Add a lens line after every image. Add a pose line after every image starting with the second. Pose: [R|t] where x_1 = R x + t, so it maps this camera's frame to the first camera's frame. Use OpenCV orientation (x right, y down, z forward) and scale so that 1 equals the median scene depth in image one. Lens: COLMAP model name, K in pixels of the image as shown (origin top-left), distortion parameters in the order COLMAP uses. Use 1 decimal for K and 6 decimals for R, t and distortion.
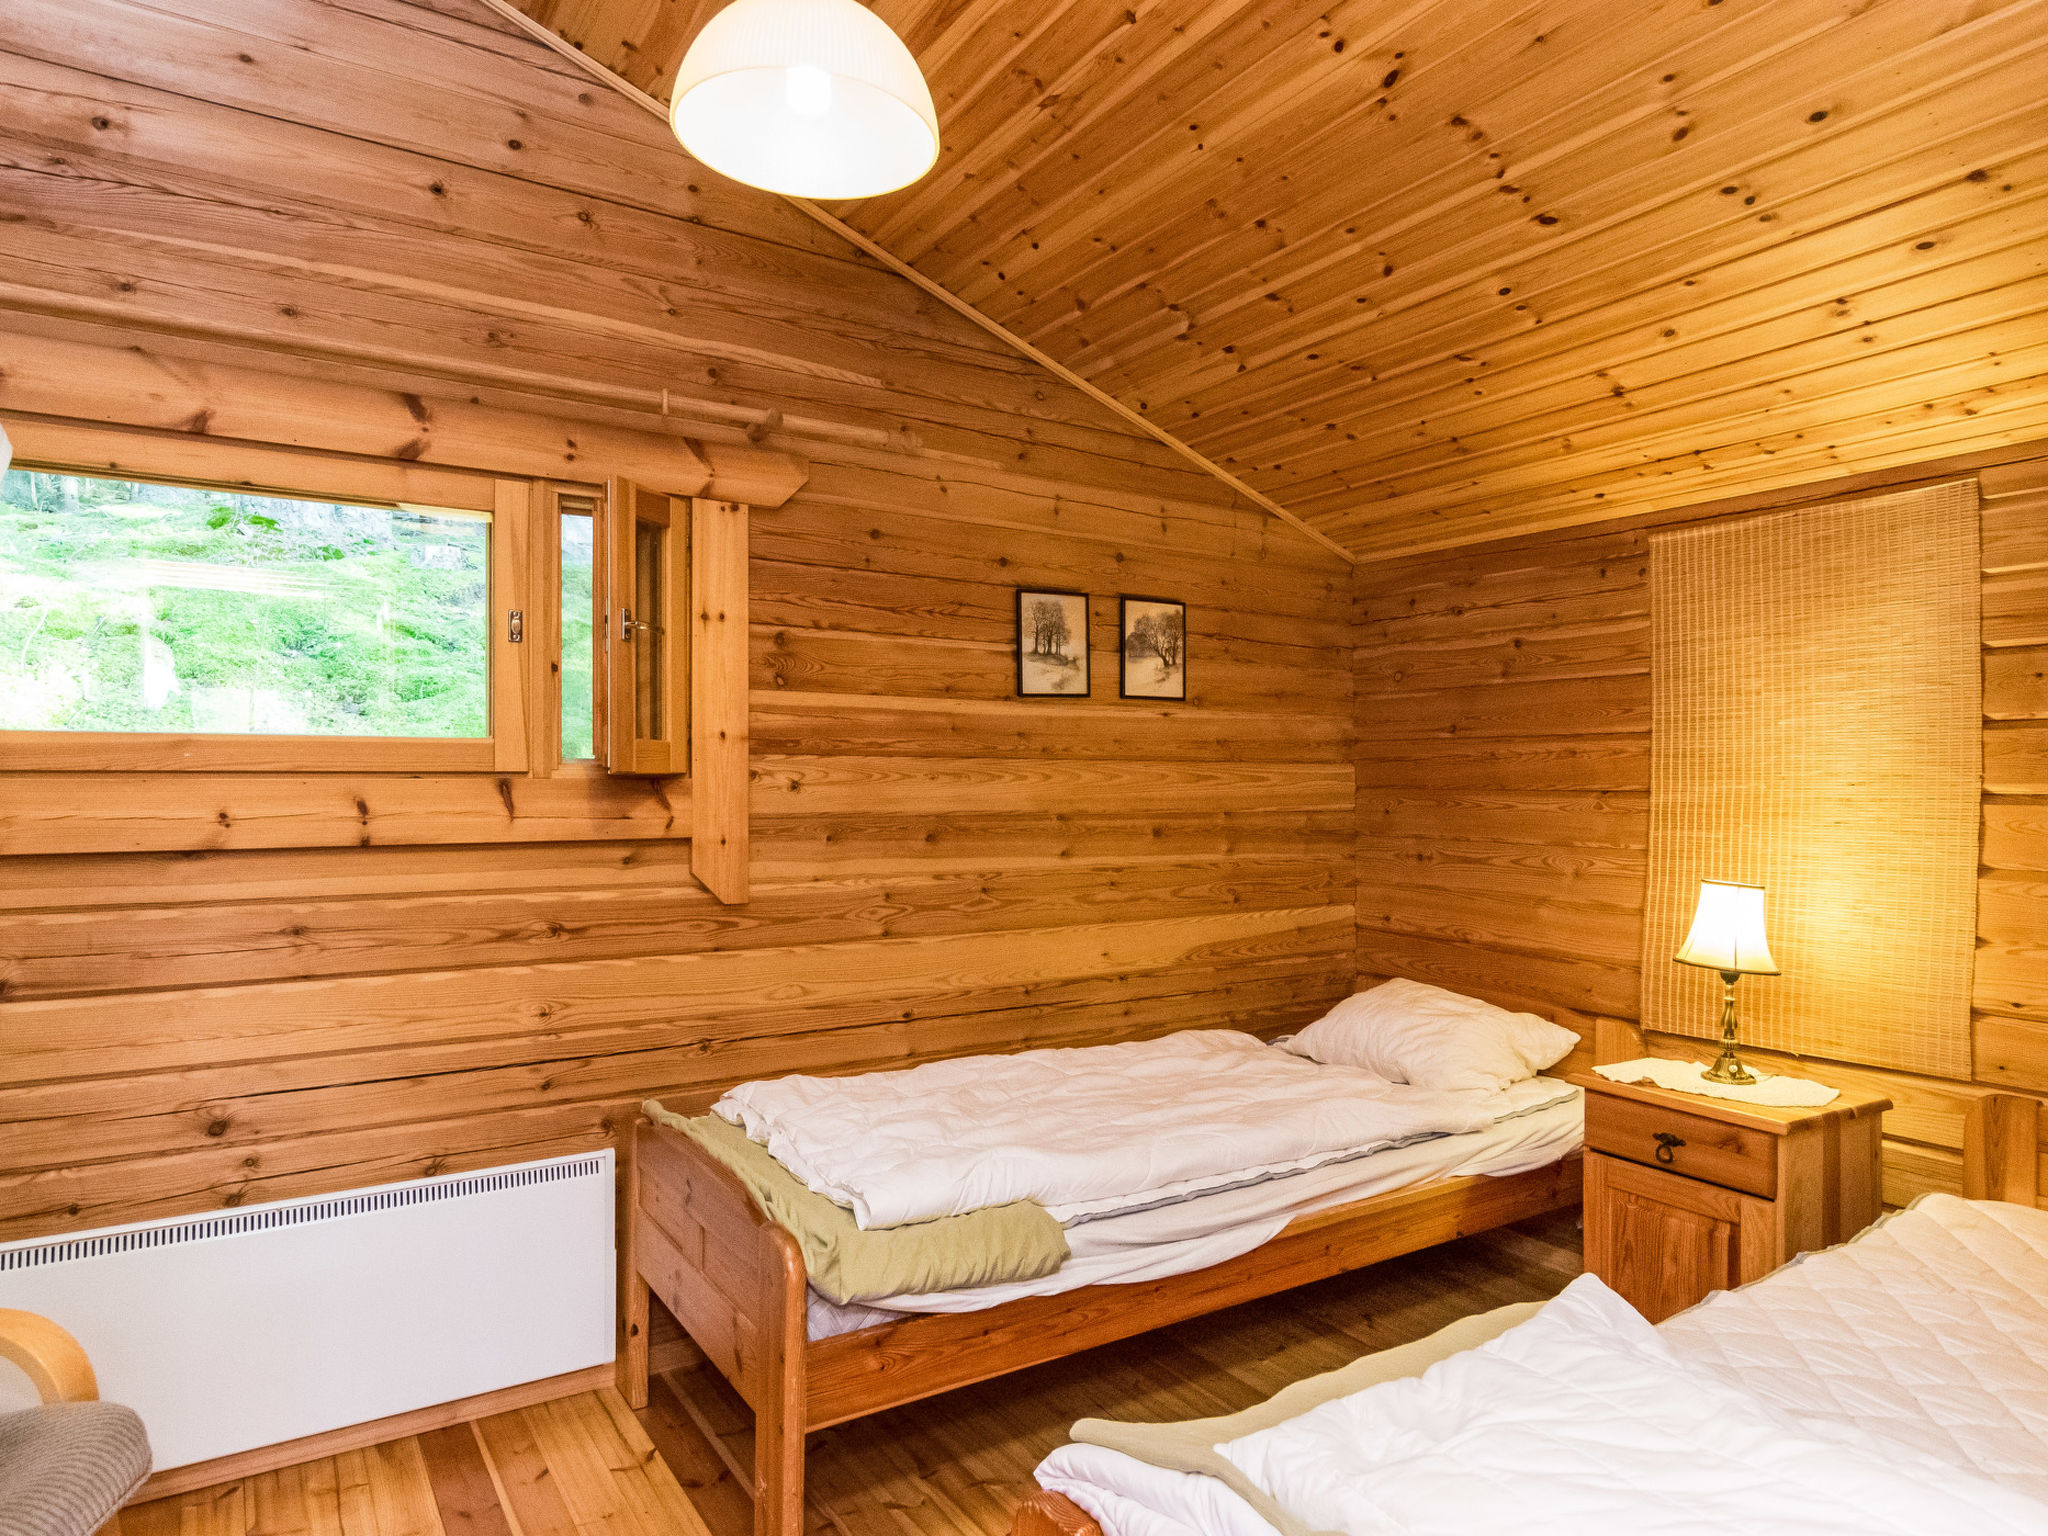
lens RADIAL K [[1221.5, 0, 1028.7], [0, 1221.5, 772.5], [0, 0, 1]] dist [-0.005139, -0.000278]
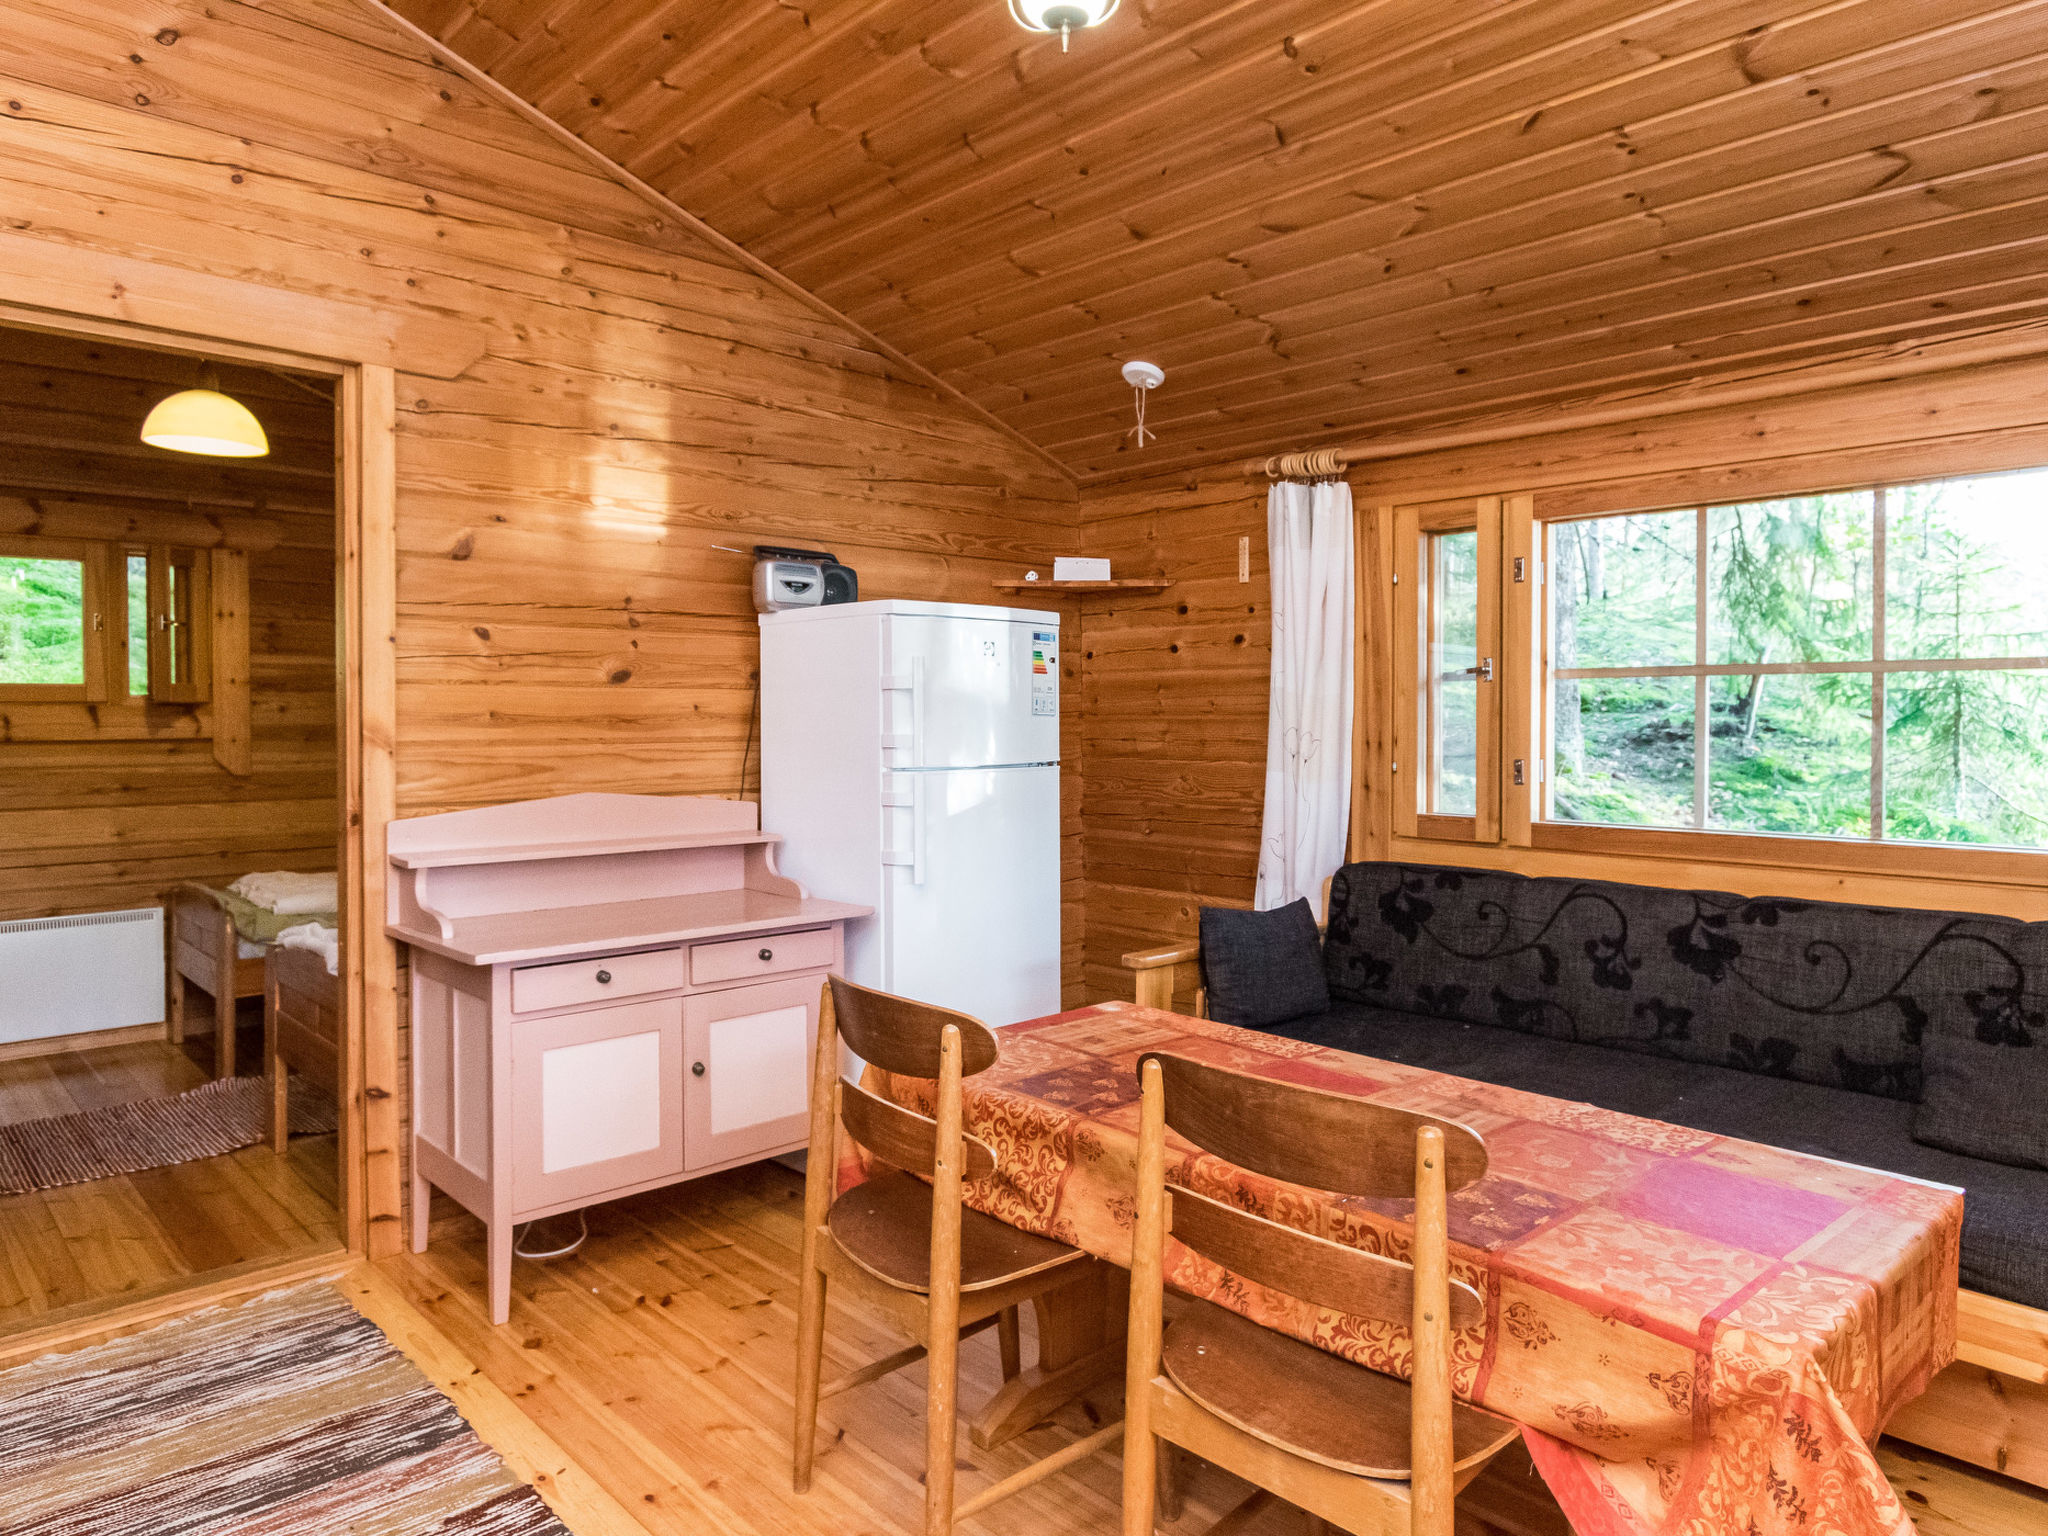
lens RADIAL K [[1310.4, 0, 1046.9], [0, 1310.4, 717.4], [0, 0, 1]] dist [-0.001386, 0.000470]
pose [[0.984253, -0.008873, 0.176544, 0.592045], [0.006682, 0.999893, 0.013000, 0.005896], [-0.176640, -0.011616, 0.984207, -1.113093]]
